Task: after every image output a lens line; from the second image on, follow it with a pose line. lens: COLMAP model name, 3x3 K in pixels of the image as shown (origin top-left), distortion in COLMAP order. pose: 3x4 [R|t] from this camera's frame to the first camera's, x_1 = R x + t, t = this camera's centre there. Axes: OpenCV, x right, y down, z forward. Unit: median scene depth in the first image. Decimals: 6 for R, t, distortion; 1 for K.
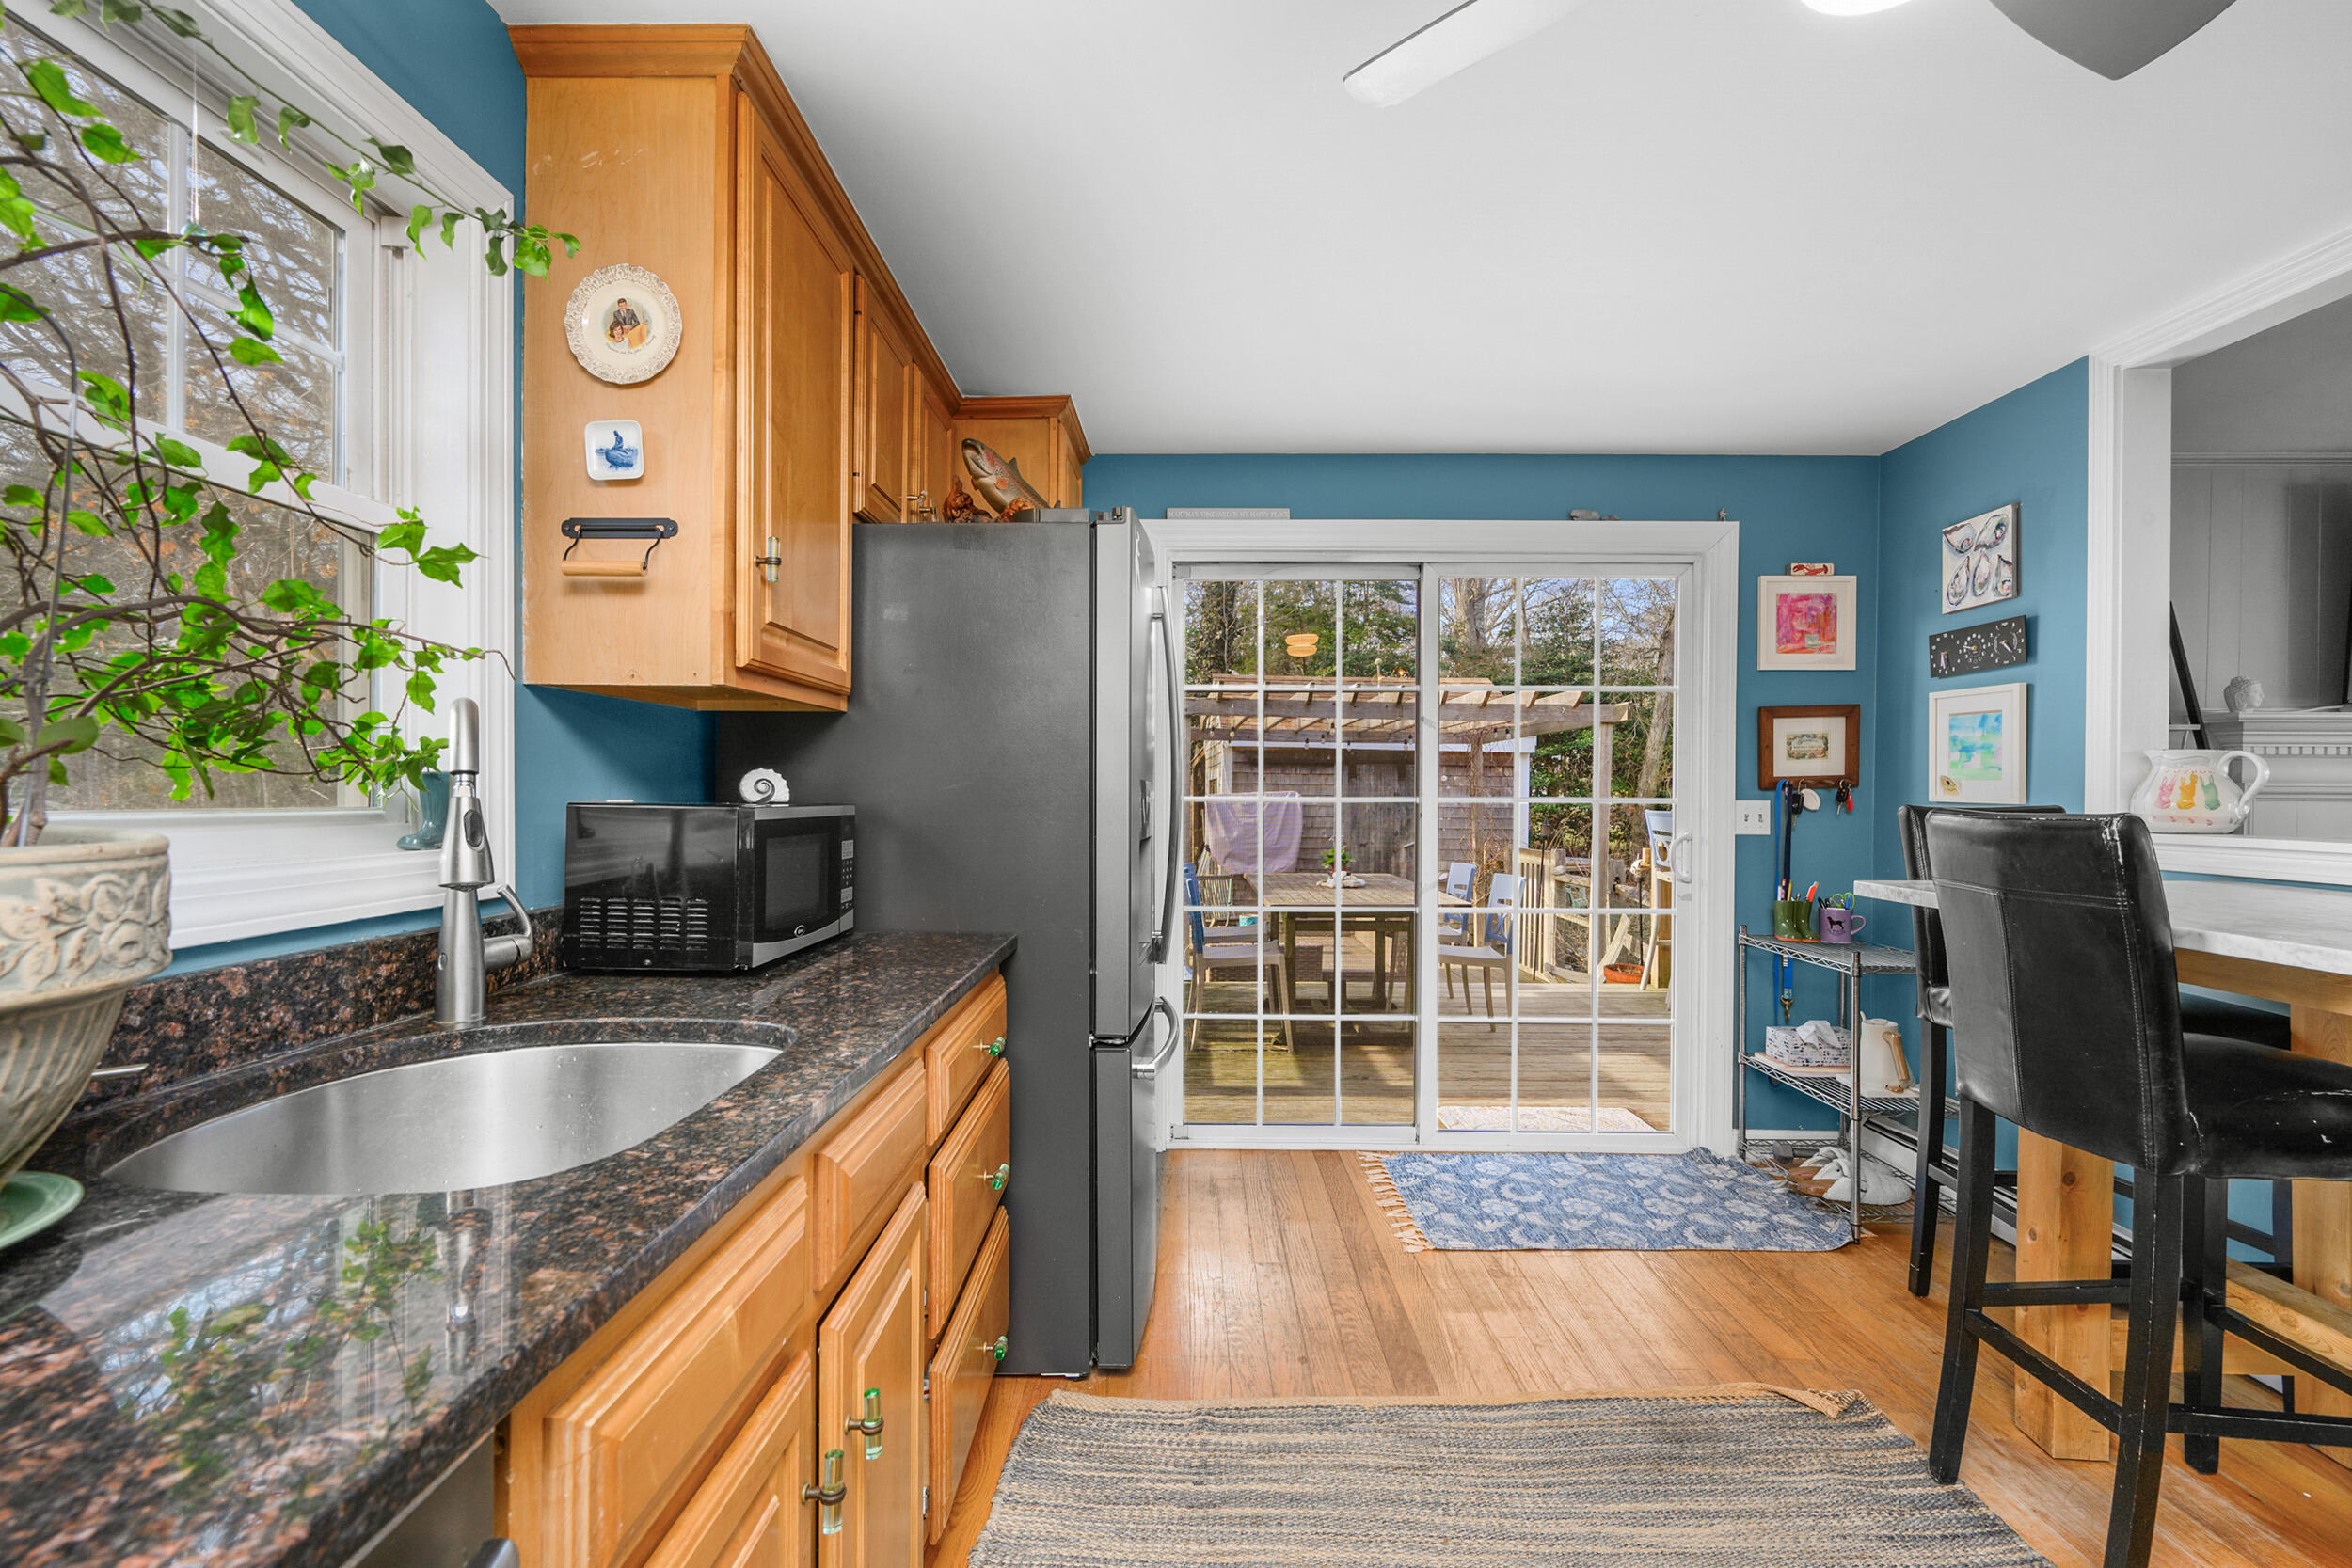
lens RADIAL K [[986.3, 0, 1162.4], [0, 986.3, 795.1], [0, 0, 1]] dist [-0.004077, 0.000474]
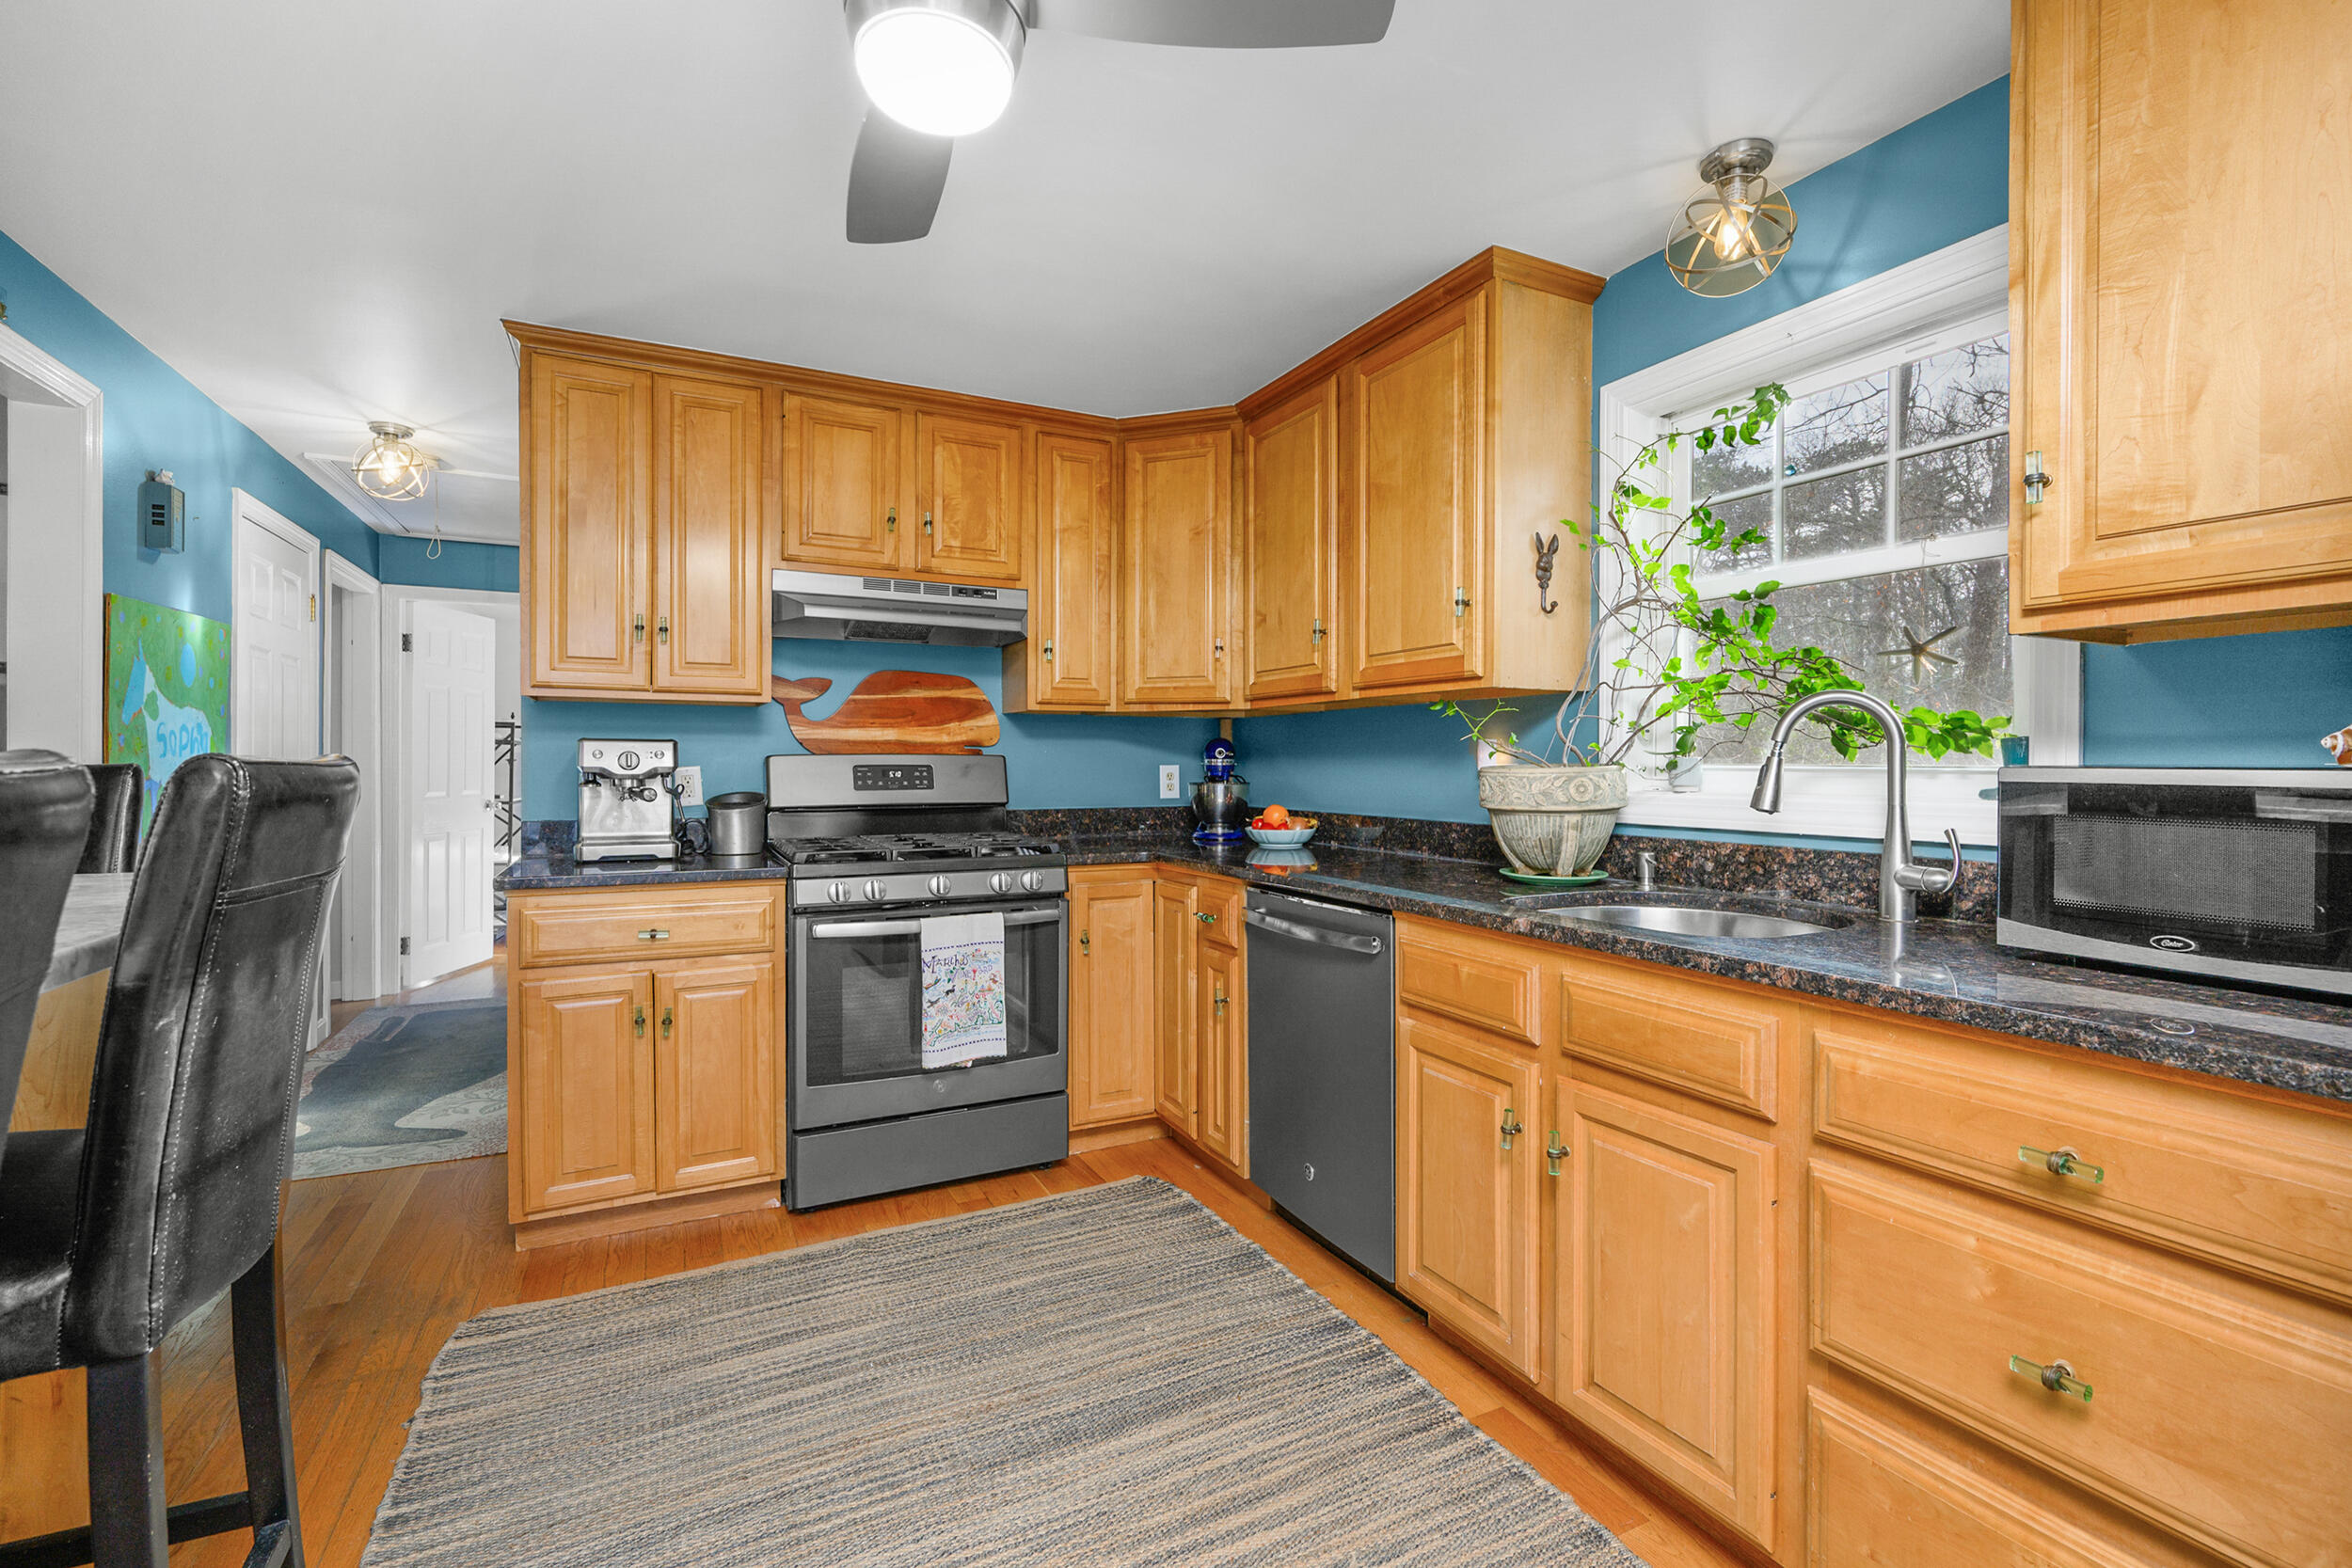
lens RADIAL K [[1035.4, 0, 1167.0], [0, 1035.4, 768.6], [0, 0, 1]] dist [0.001347, -0.001041]
pose [[-0.889251, -0.007496, -0.457359, 0.400713], [-0.012575, 0.999888, 0.008062, 0.008794], [0.457247, 0.012921, -0.889246, 0.857909]]
